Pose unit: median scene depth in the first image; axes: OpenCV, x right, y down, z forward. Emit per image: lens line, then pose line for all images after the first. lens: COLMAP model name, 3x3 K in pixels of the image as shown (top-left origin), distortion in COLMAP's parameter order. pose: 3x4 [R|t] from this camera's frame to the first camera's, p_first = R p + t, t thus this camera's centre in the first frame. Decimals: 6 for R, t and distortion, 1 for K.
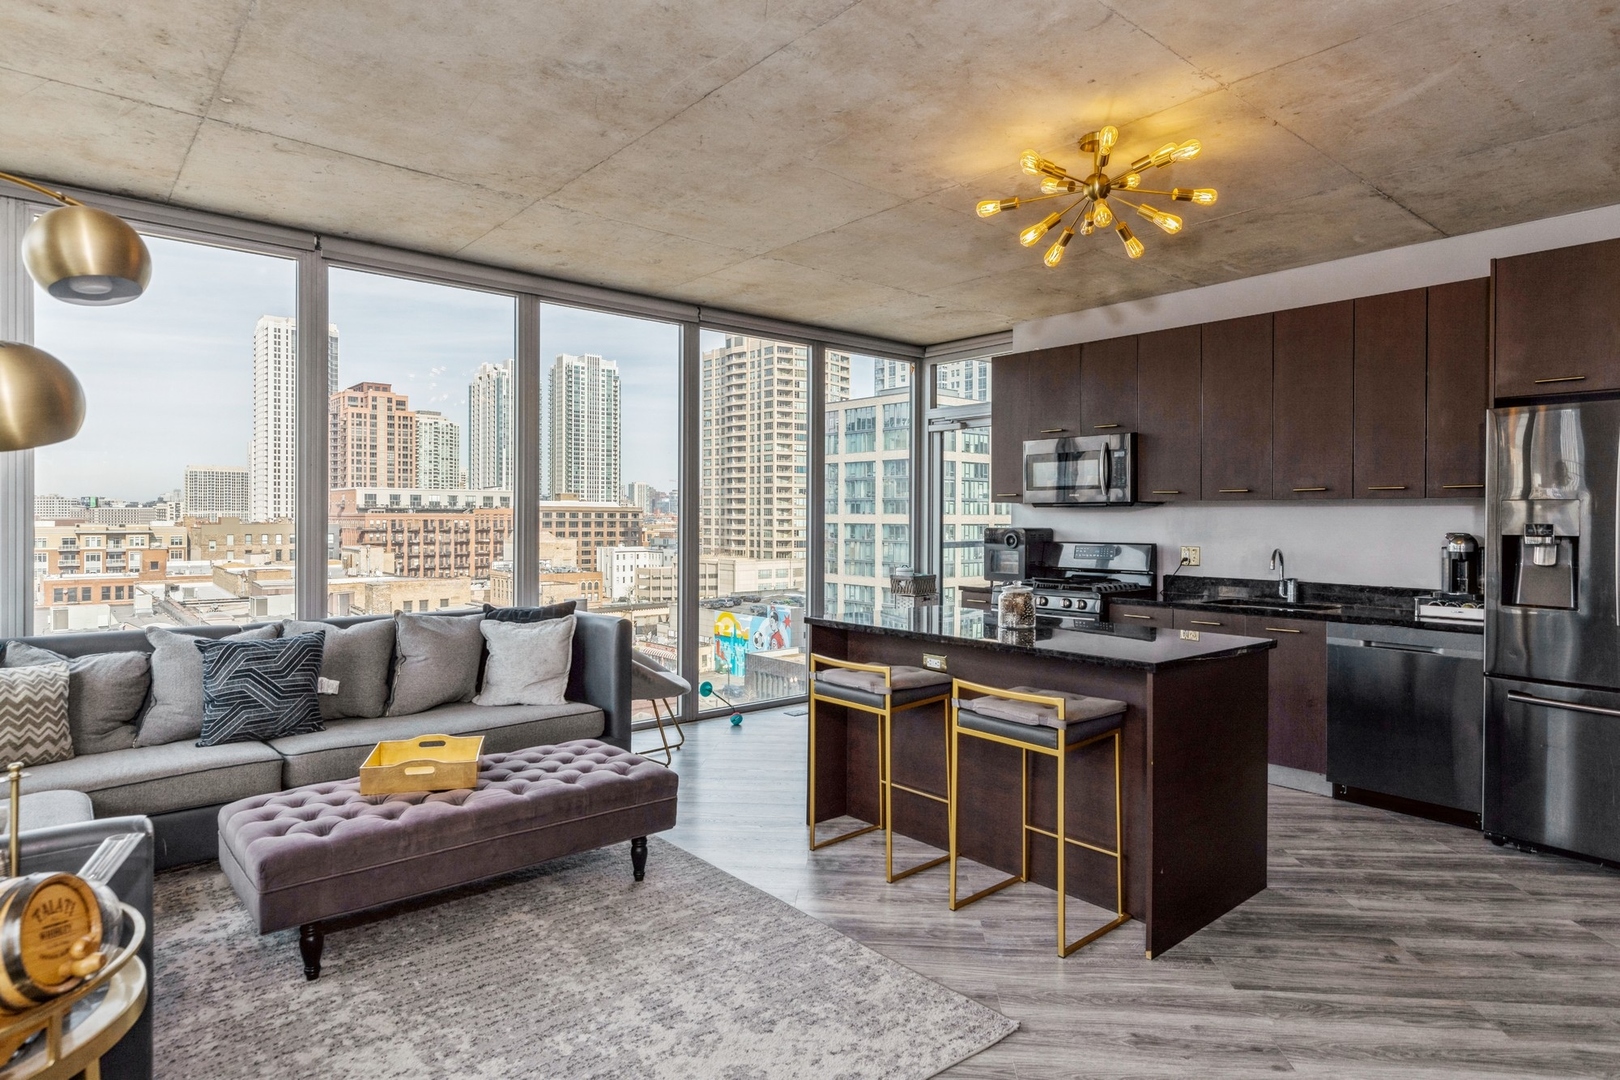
lens RADIAL K [[902.0, 0, 807.1], [0, 902.0, 520.3], [0, 0, 1]] dist [0.000446, 0.000449]
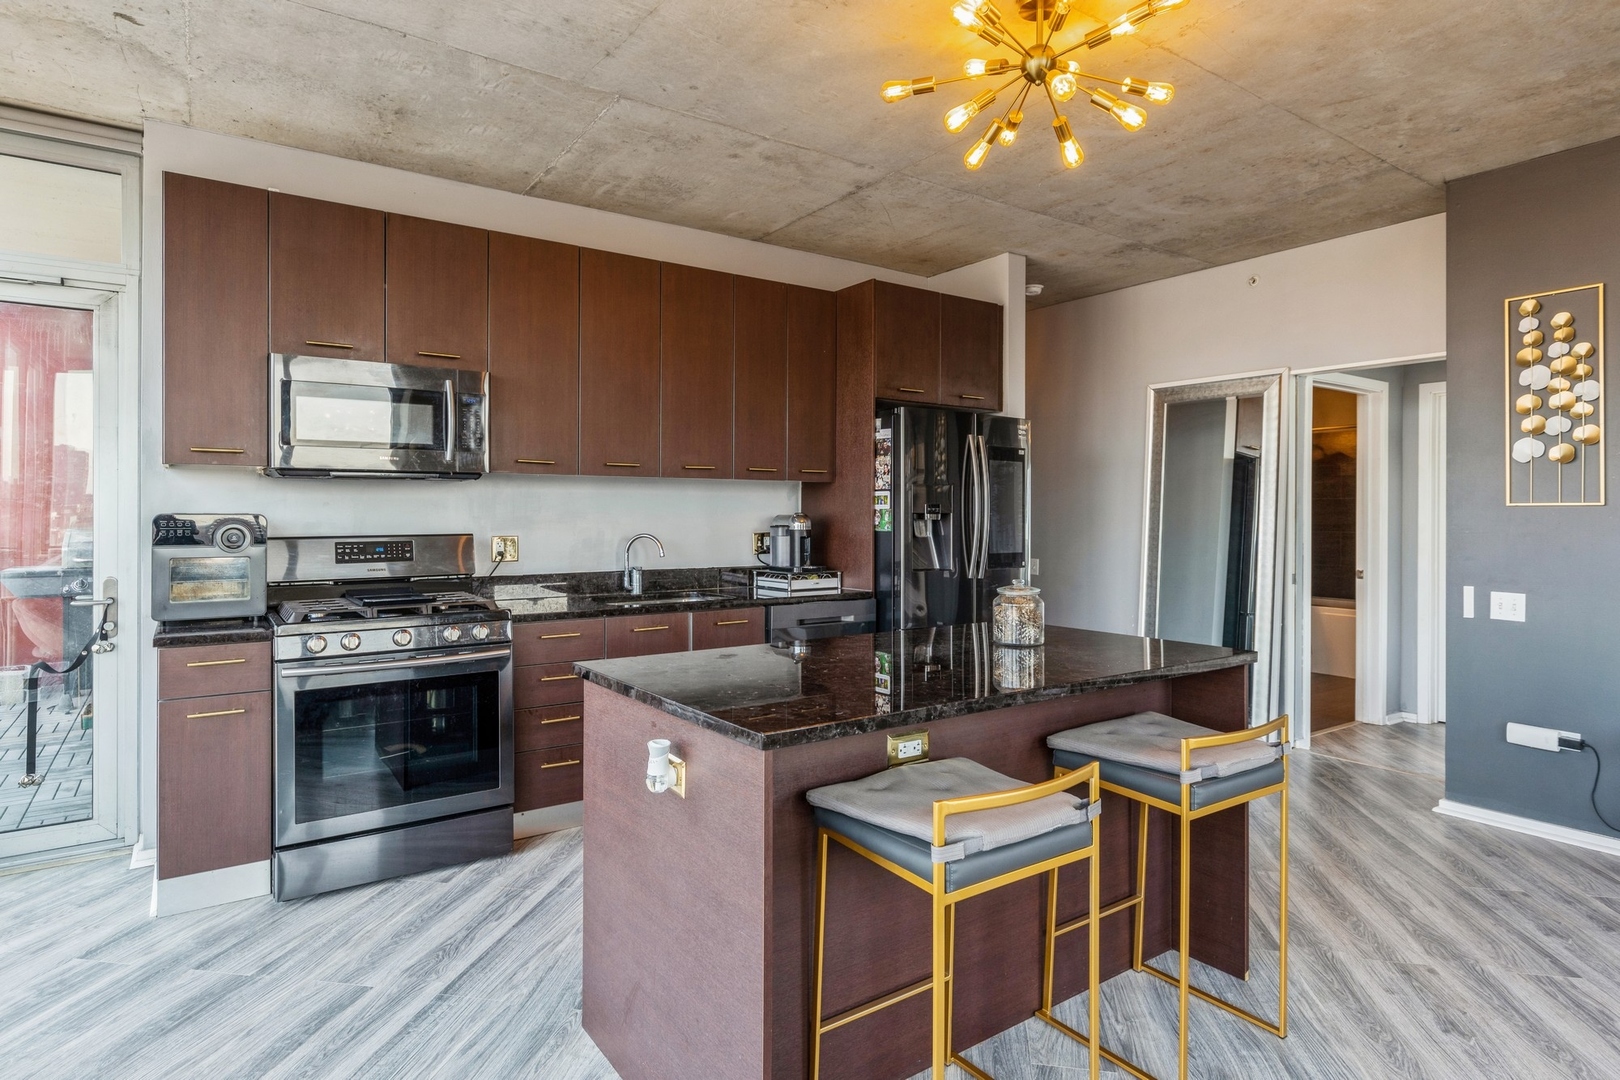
lens RADIAL K [[878.7, 0, 807.1], [0, 878.7, 507.7], [0, 0, 1]] dist [-0.001007, 0.000082]
pose [[0.110842, -0.004855, 0.993826, -0.376658], [0.003074, 0.999985, 0.004543, 0.004289], [-0.993833, 0.002551, 0.110855, 0.927325]]
